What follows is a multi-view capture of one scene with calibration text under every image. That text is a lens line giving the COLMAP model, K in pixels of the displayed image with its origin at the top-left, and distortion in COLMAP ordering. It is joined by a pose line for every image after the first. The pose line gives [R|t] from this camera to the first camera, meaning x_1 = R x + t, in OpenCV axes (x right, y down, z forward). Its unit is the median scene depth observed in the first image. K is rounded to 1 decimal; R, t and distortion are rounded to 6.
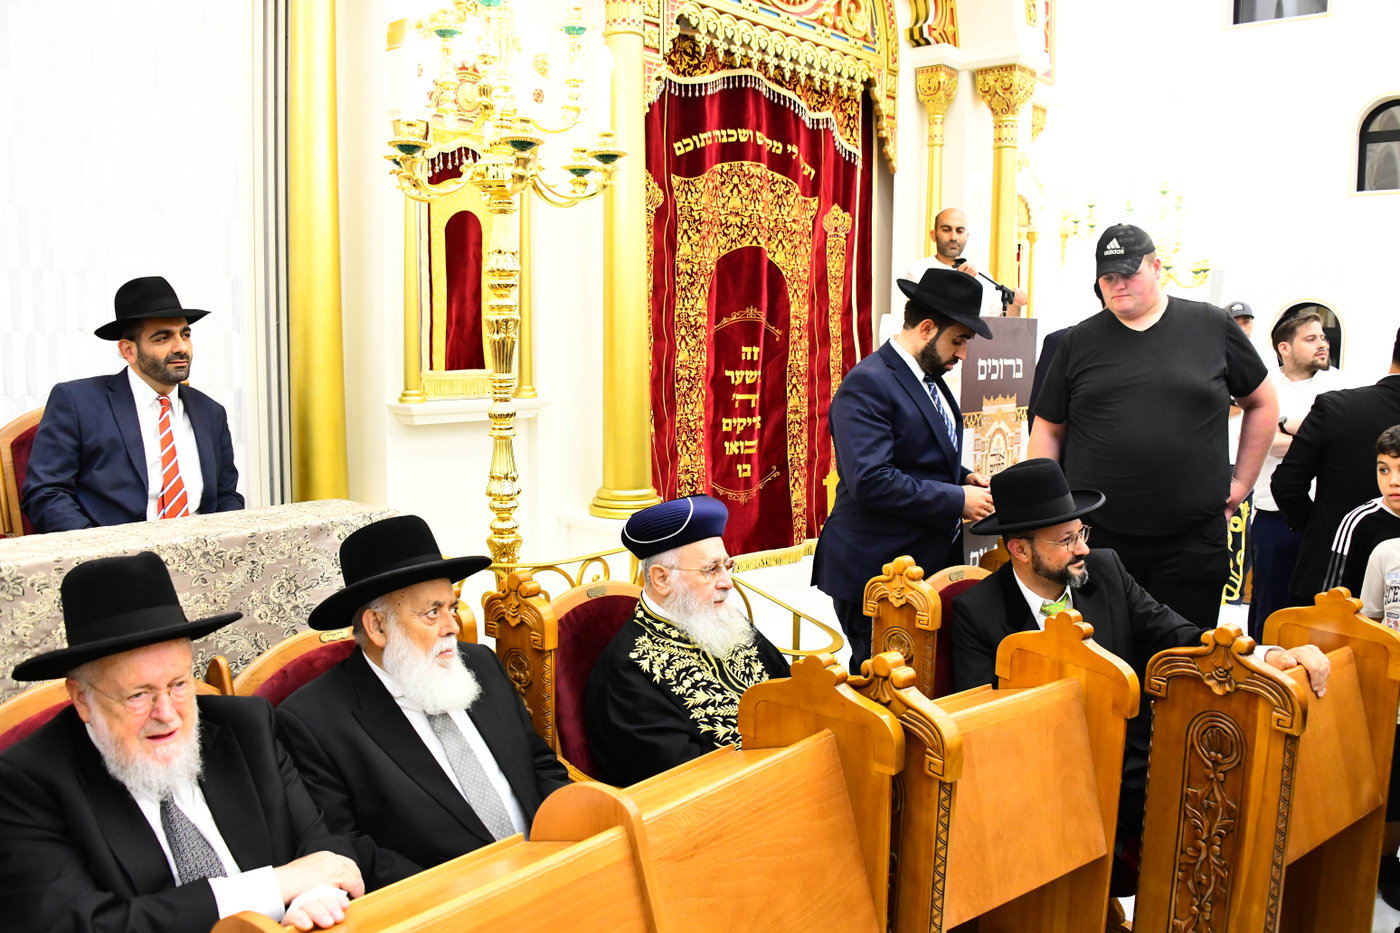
lens RADIAL K [[1115.6, 0, 713.3], [0, 1115.6, 461.9], [0, 0, 1]] dist [-0.148446, 0.077460]
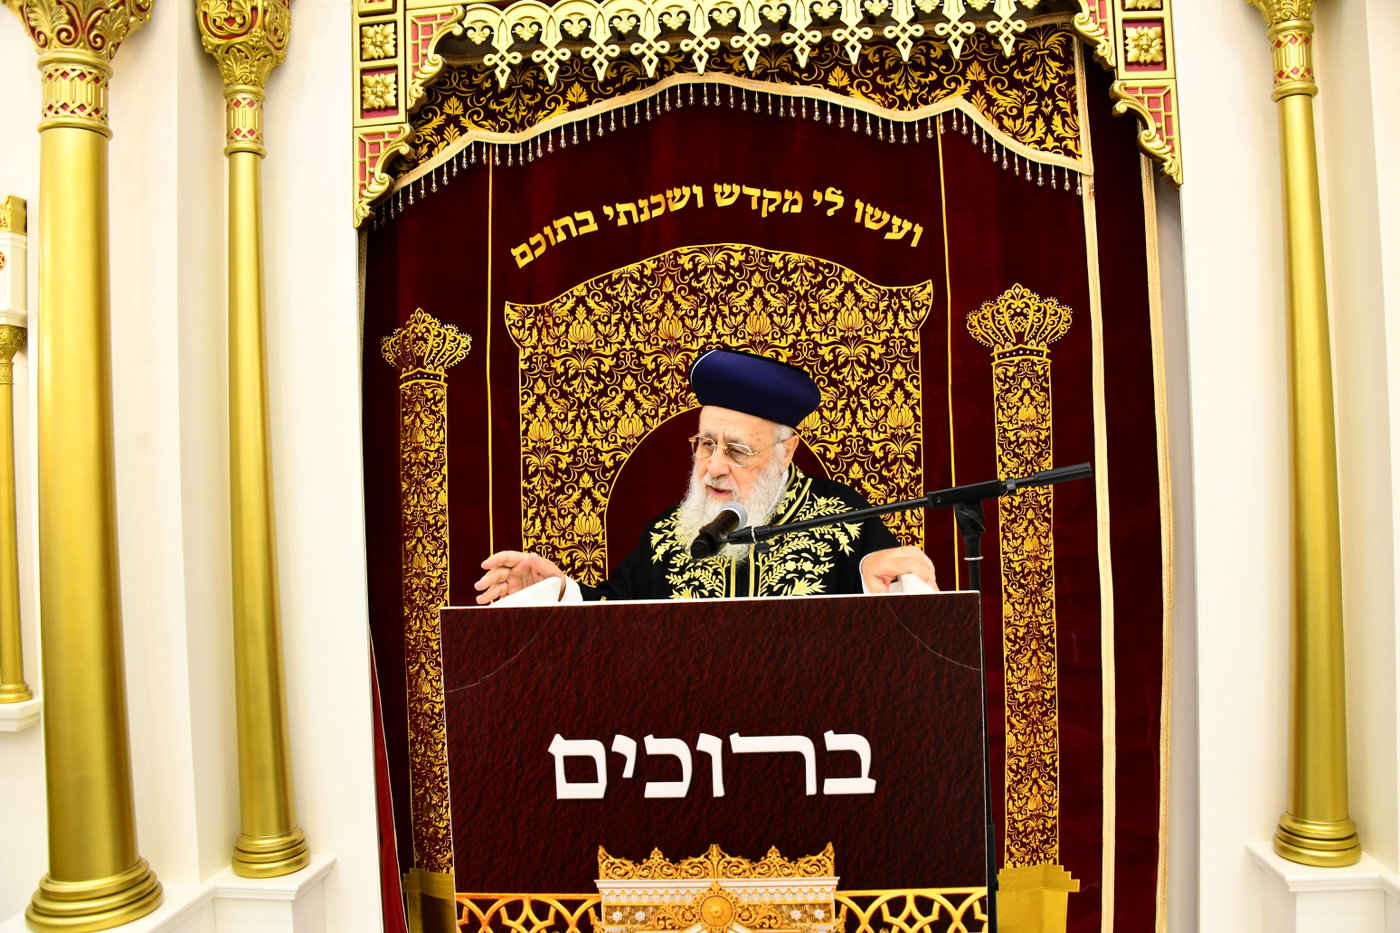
lens RADIAL K [[1115.6, 0, 713.3], [0, 1115.6, 461.9], [0, 0, 1]] dist [-0.148446, 0.077460]
pose [[0.593432, -0.042038, -0.803785, 0.454550], [-0.051441, 0.994613, -0.089997, -0.125015], [0.803238, 0.094755, 0.588073, 0.713466]]
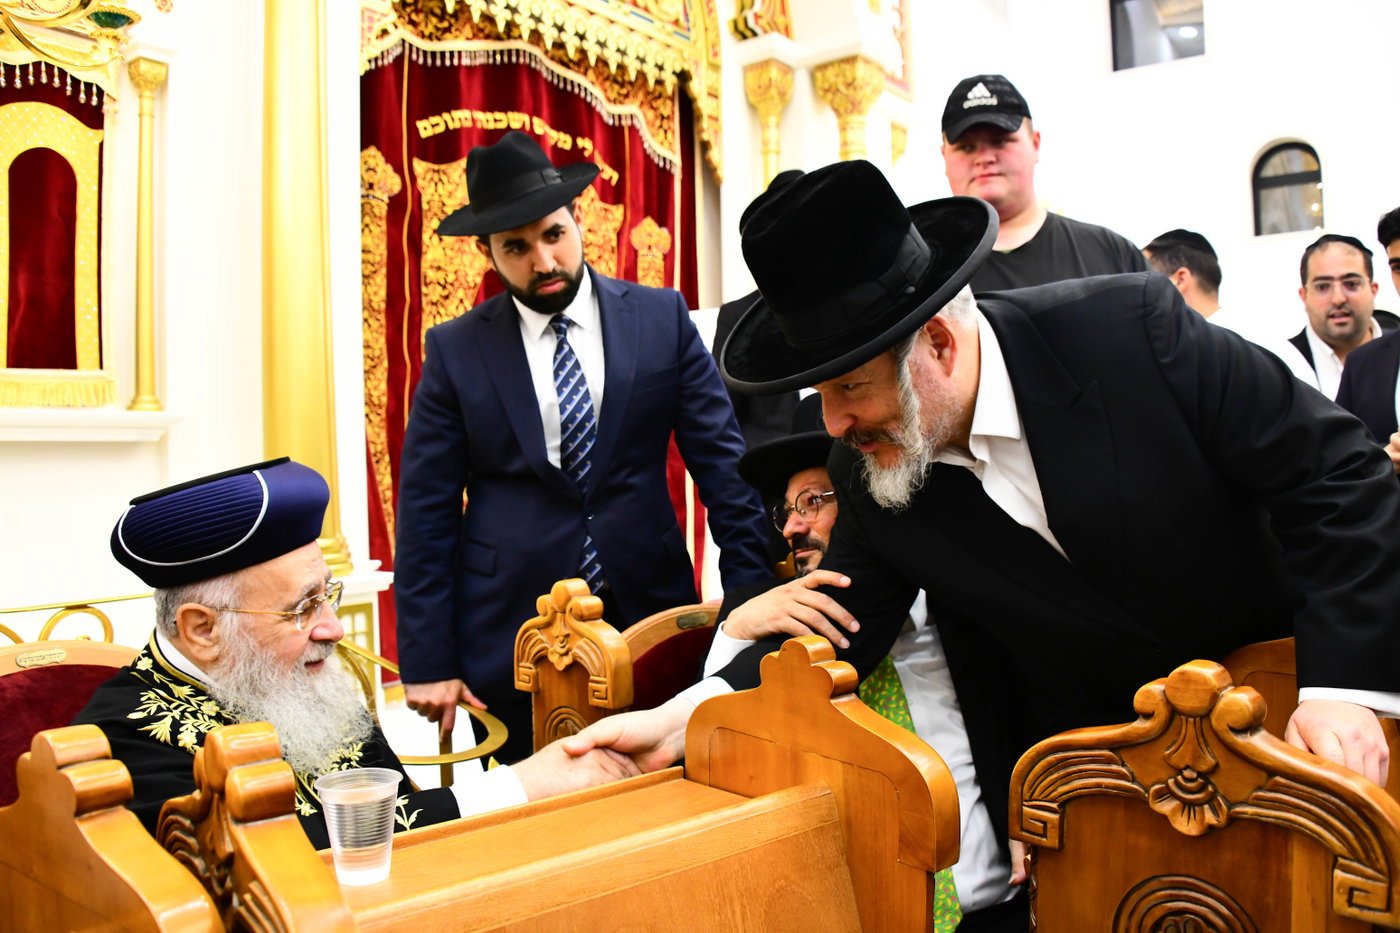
lens RADIAL K [[1088.0, 0, 681.0], [0, 1088.0, 466.5], [0, 0, 1]] dist [-0.153841, 0.068558]
pose [[0.998608, -0.032574, 0.041477, 0.107603], [0.036922, 0.993377, -0.108811, 0.045775], [-0.037658, 0.110191, 0.993197, 0.243592]]
